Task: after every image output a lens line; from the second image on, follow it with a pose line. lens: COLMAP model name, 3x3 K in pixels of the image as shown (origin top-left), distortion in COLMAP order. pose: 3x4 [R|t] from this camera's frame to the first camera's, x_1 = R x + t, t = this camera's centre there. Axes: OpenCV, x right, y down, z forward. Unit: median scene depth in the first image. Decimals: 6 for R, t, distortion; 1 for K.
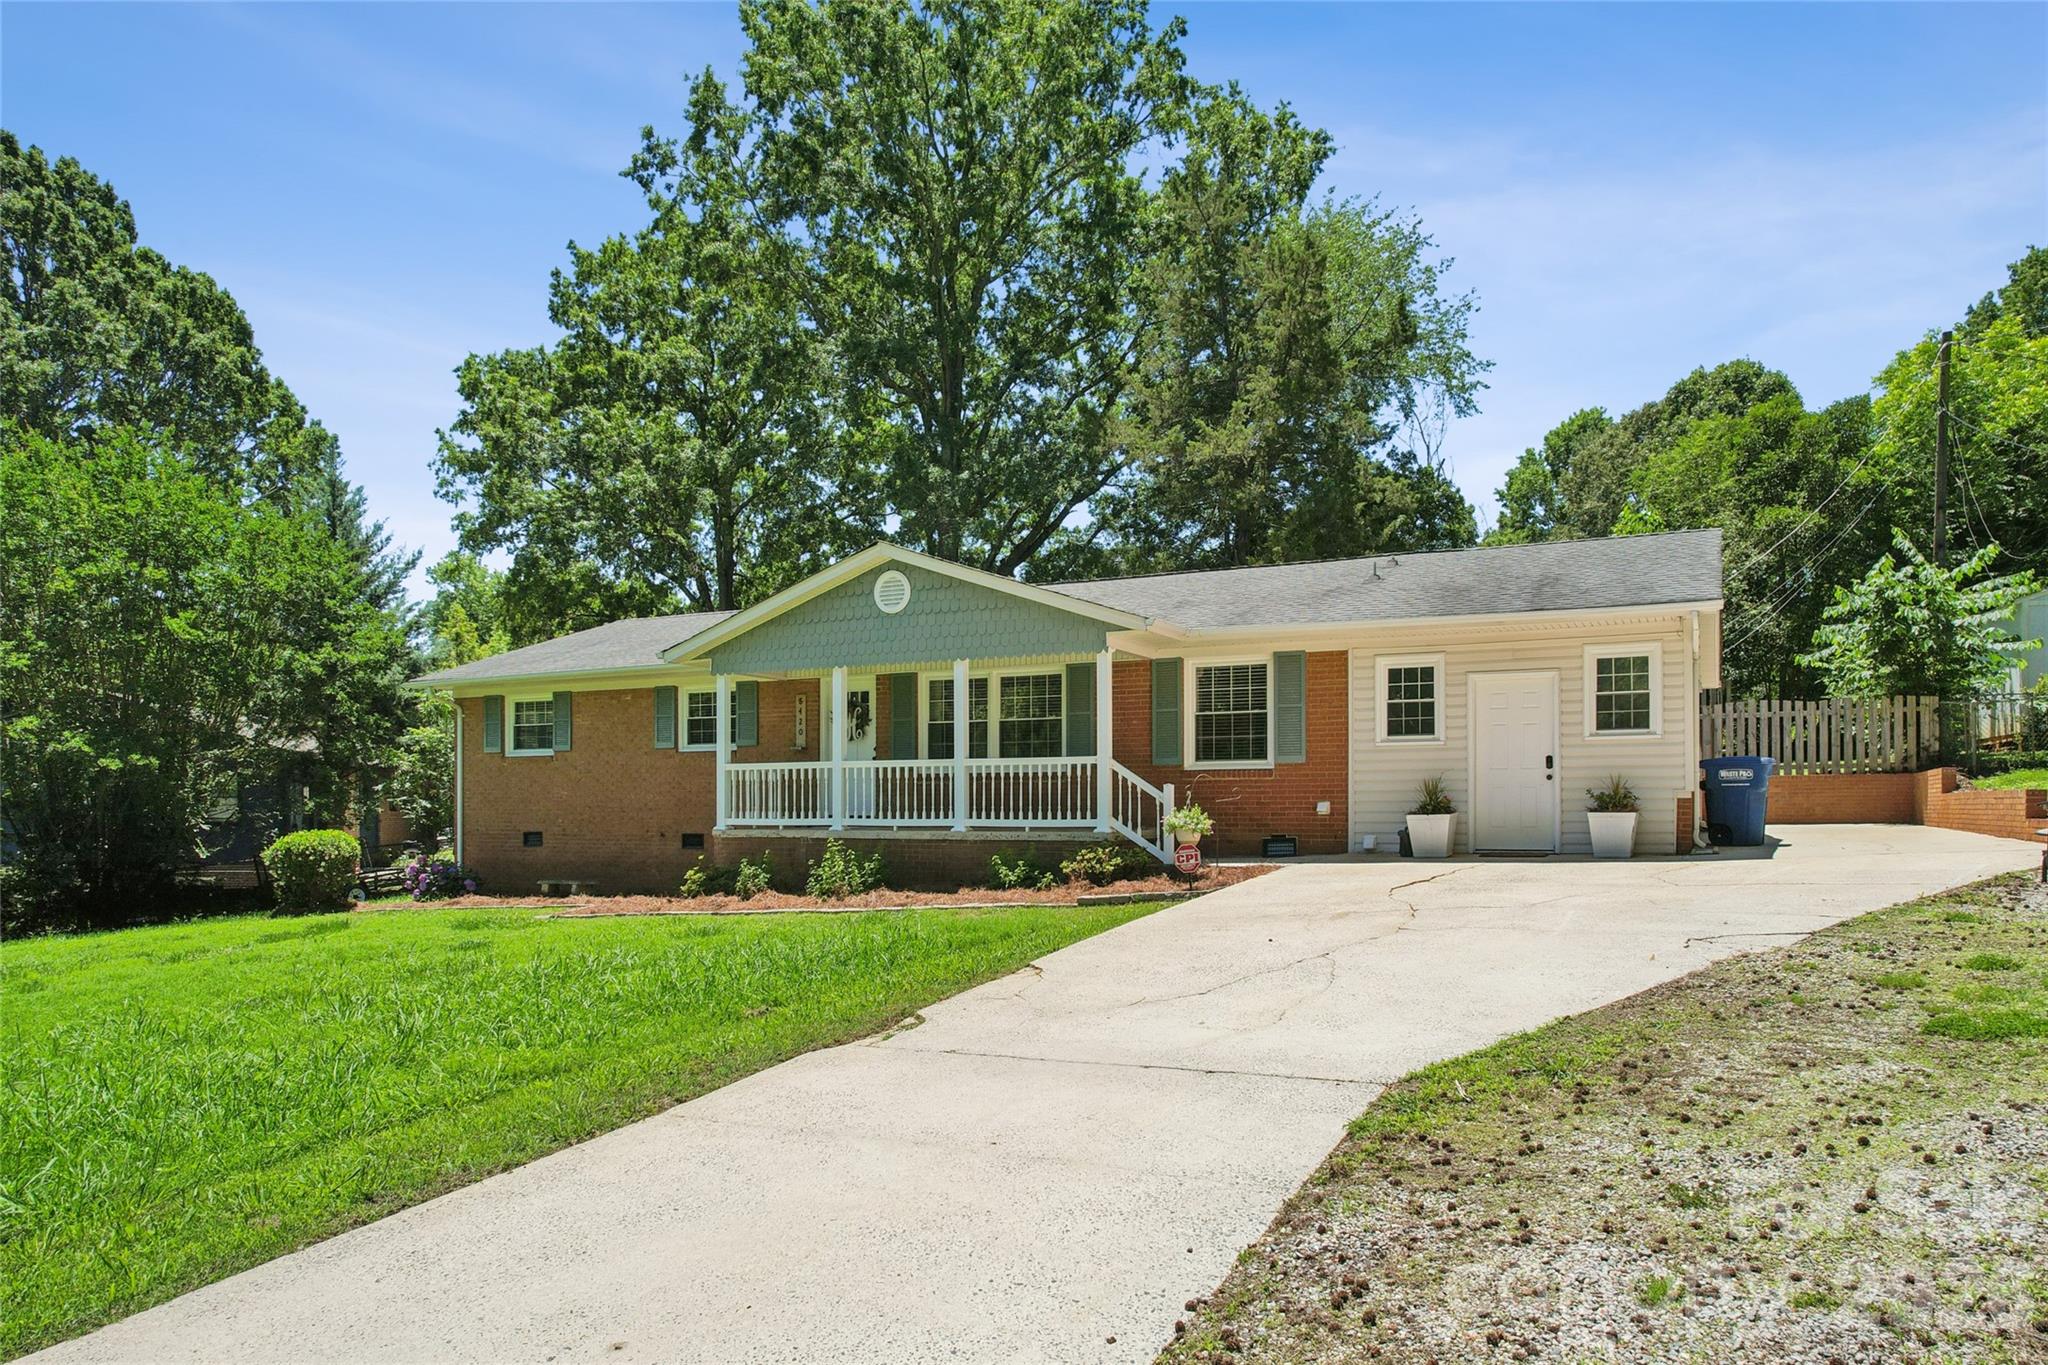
lens RADIAL K [[1342.5, 0, 1049.3], [0, 1342.5, 804.7], [0, 0, 1]] dist [-0.045275, 0.001441]
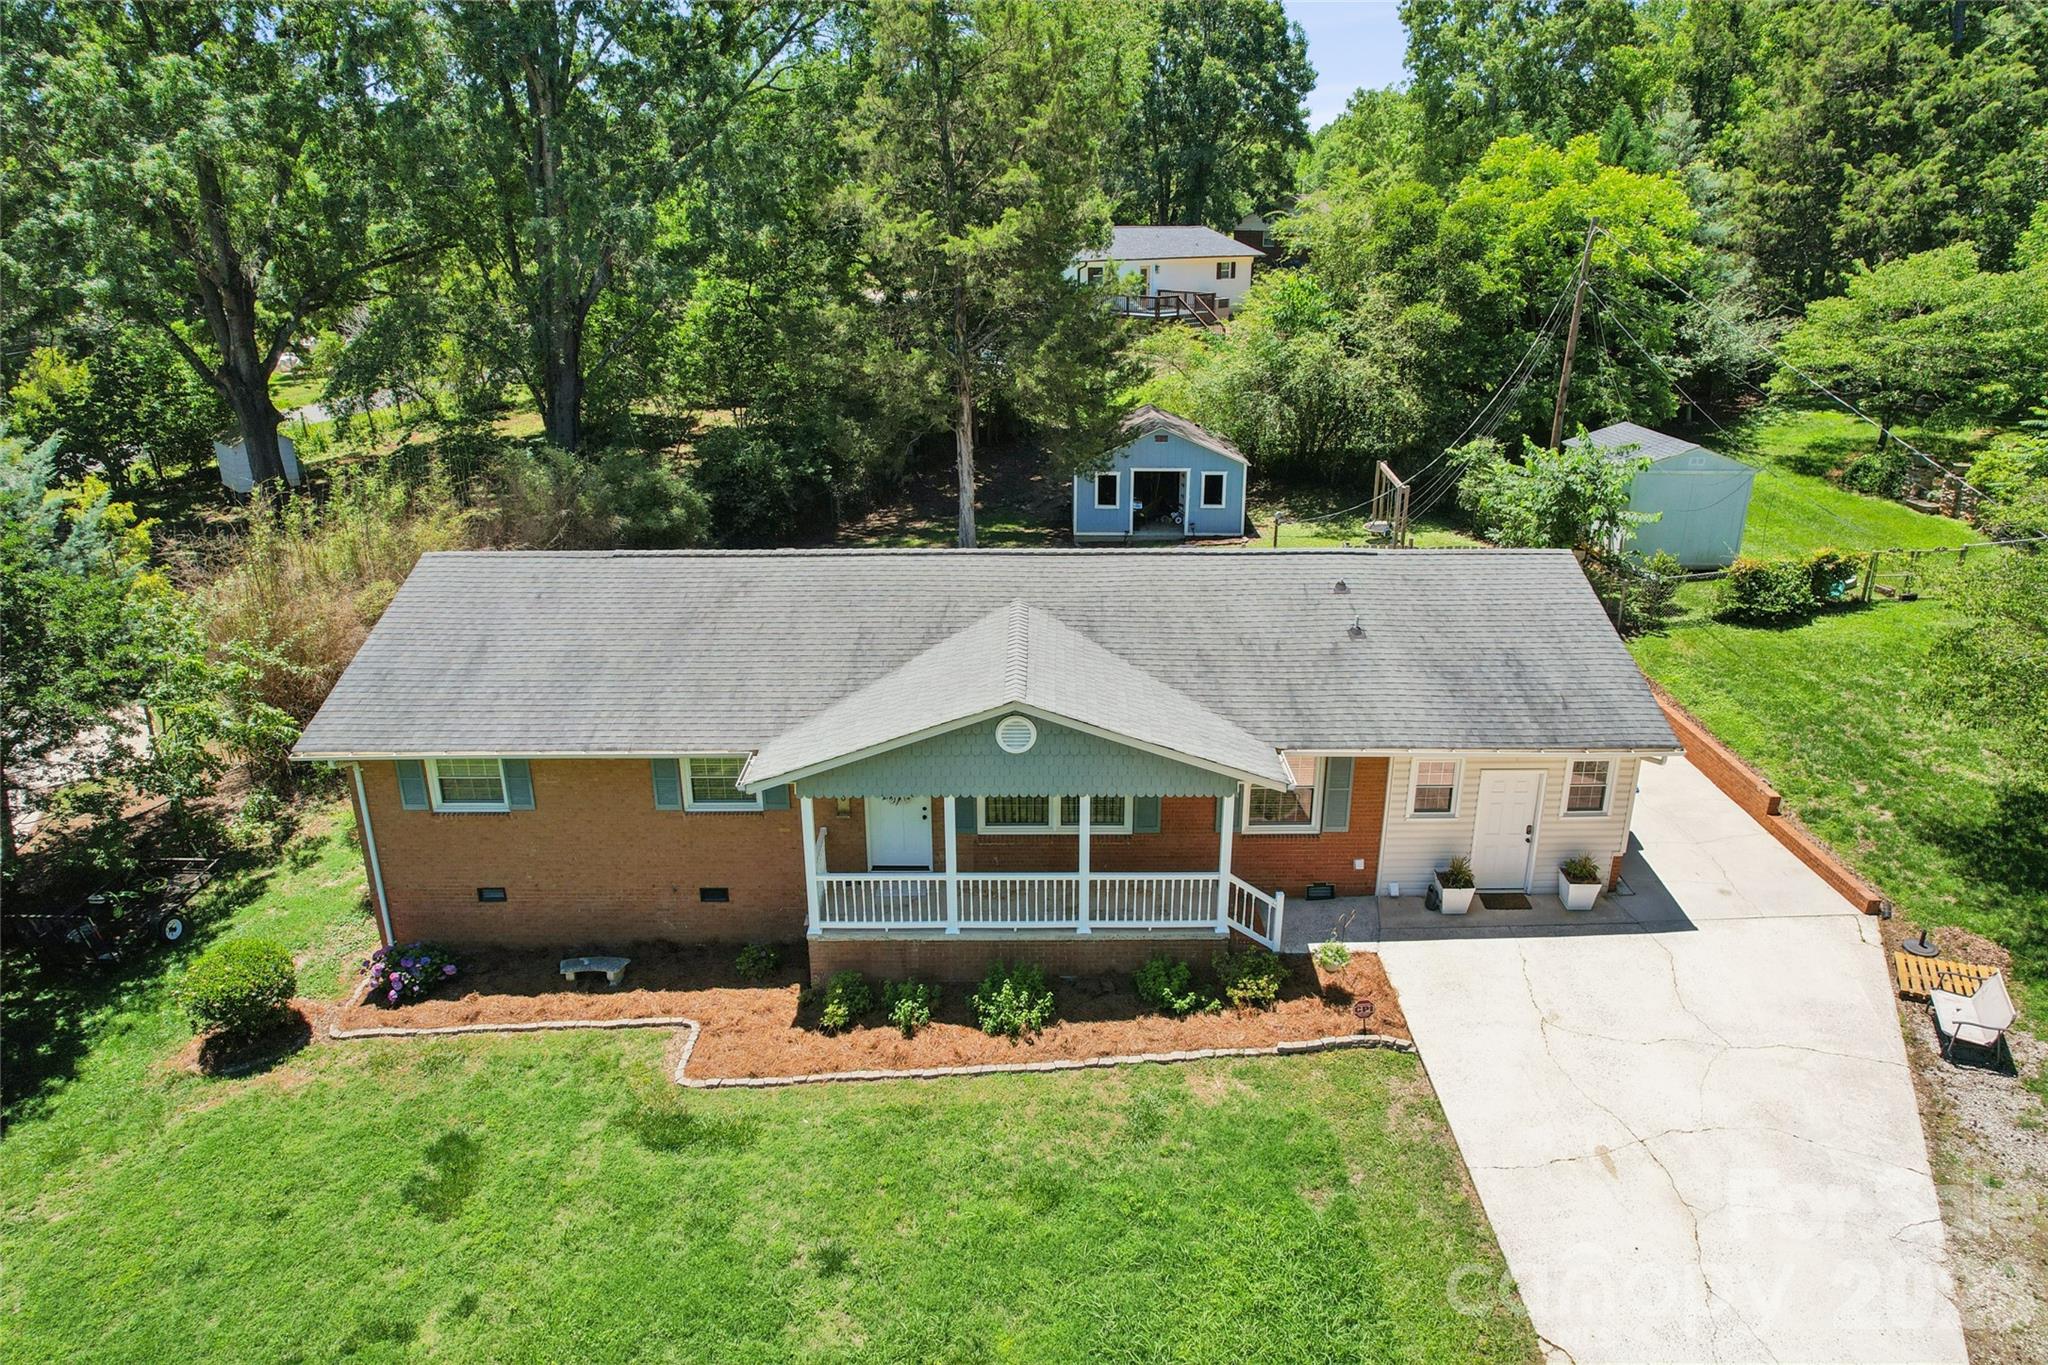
lens RADIAL K [[1304.6, 0, 1038.4], [0, 1304.6, 675.5], [0, 0, 1]] dist [-0.065332, 0.052101]
pose [[0.892297, -0.150793, 0.425521, -0.521014], [-0.002574, 0.940852, 0.338809, -0.540283], [-0.451442, -0.303413, 0.839131, 0.157569]]
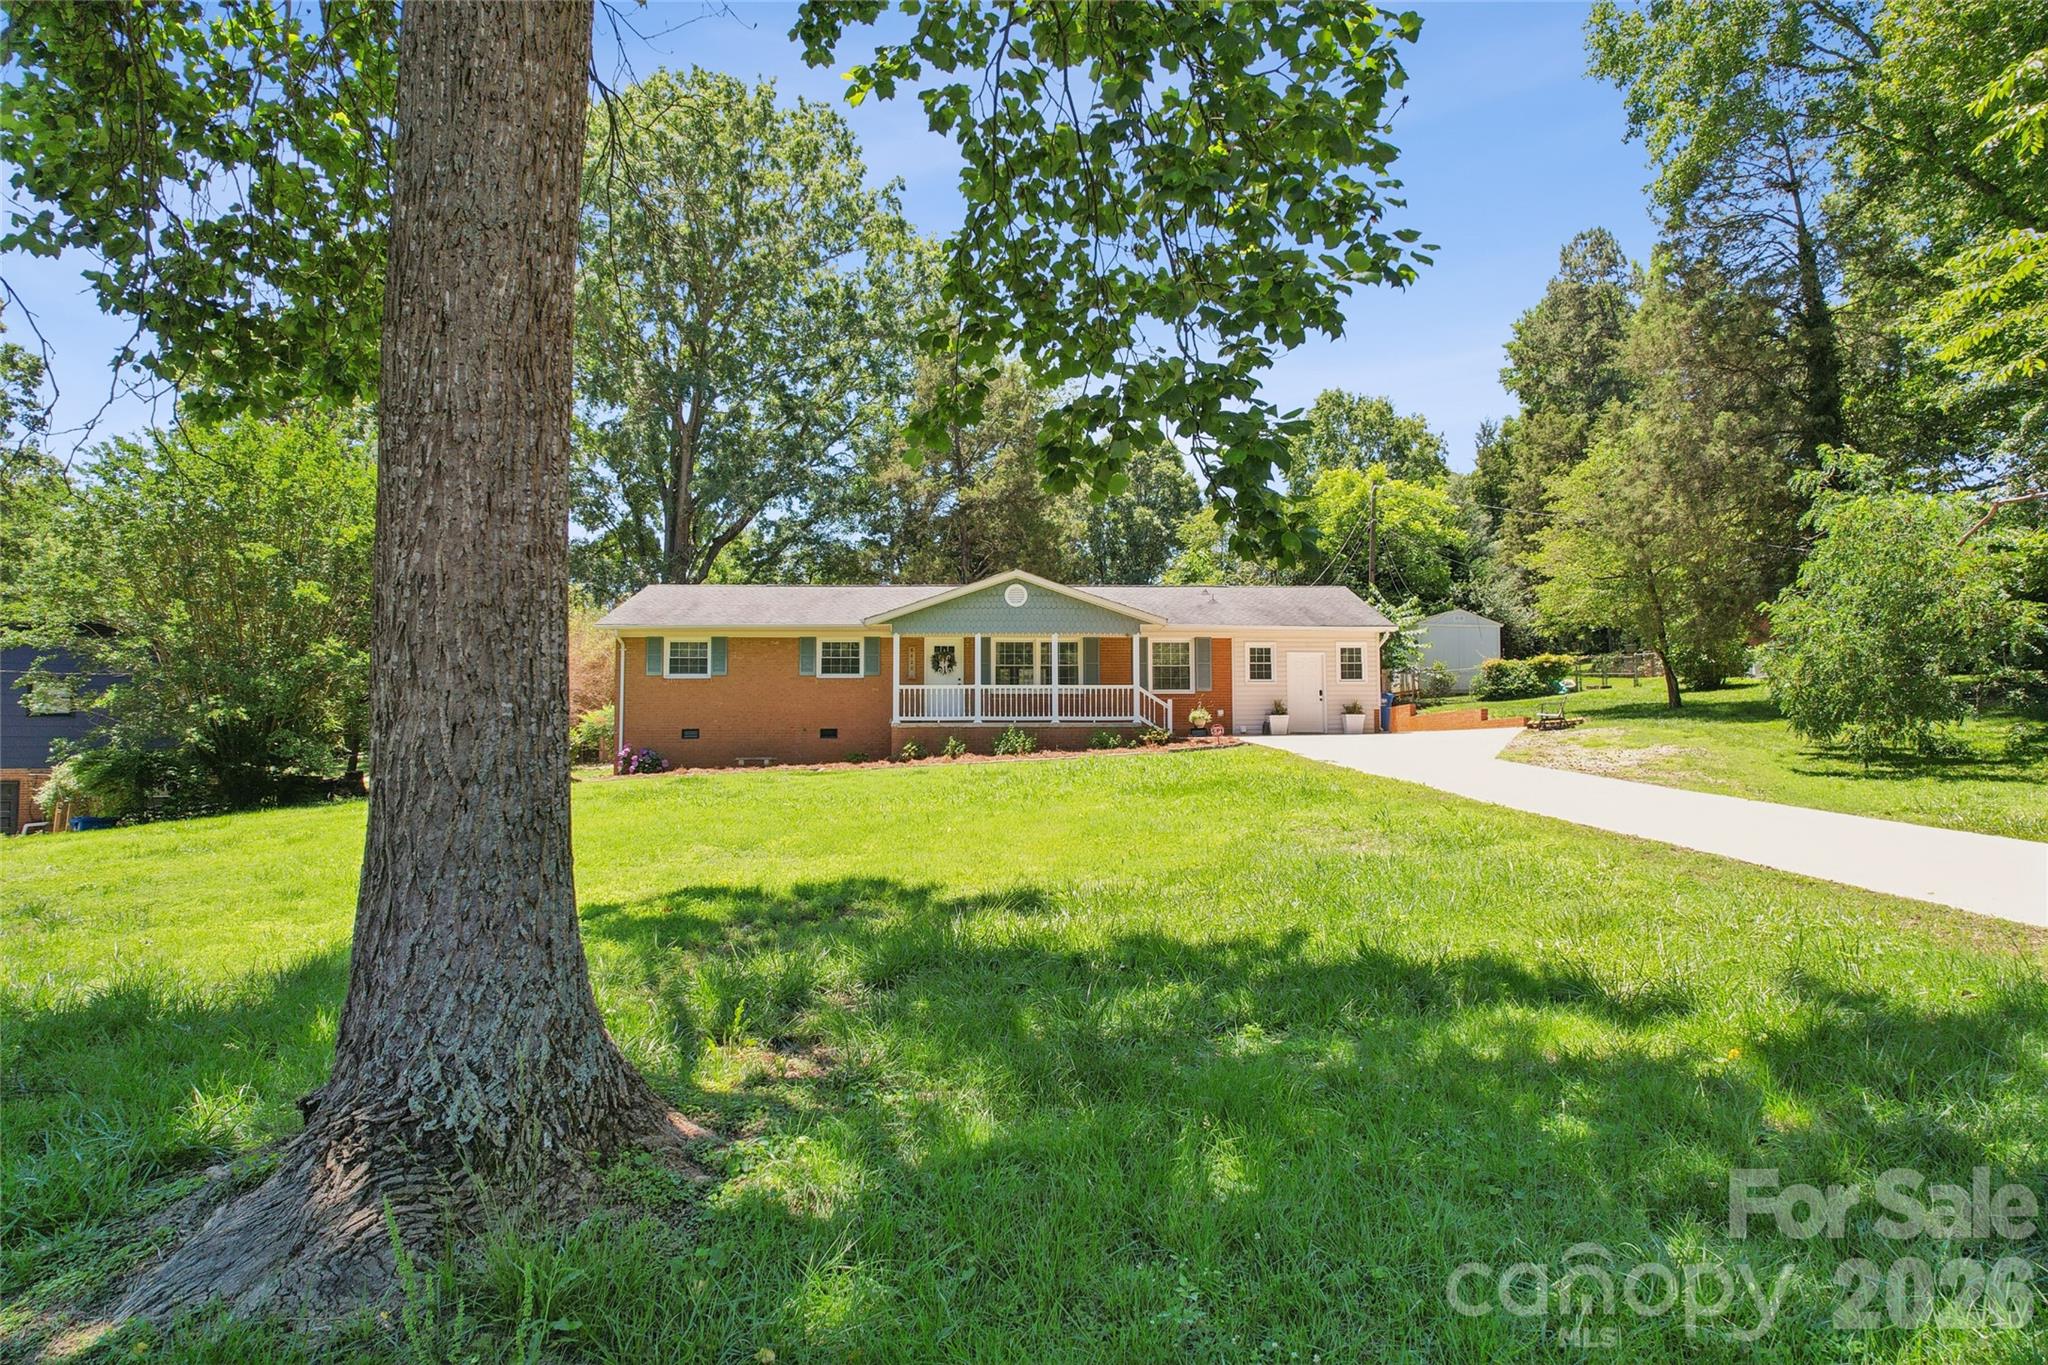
lens RADIAL K [[1313.3, 0, 1024.0], [0, 1313.3, 682.5], [0, 0, 1]] dist [-0.053261, 0.053008]
pose [[0.883704, 0.028950, 0.467149, -0.956978], [-0.000990, 0.998199, -0.059987, 0.072881], [-0.468044, 0.052548, 0.882141, -0.618112]]
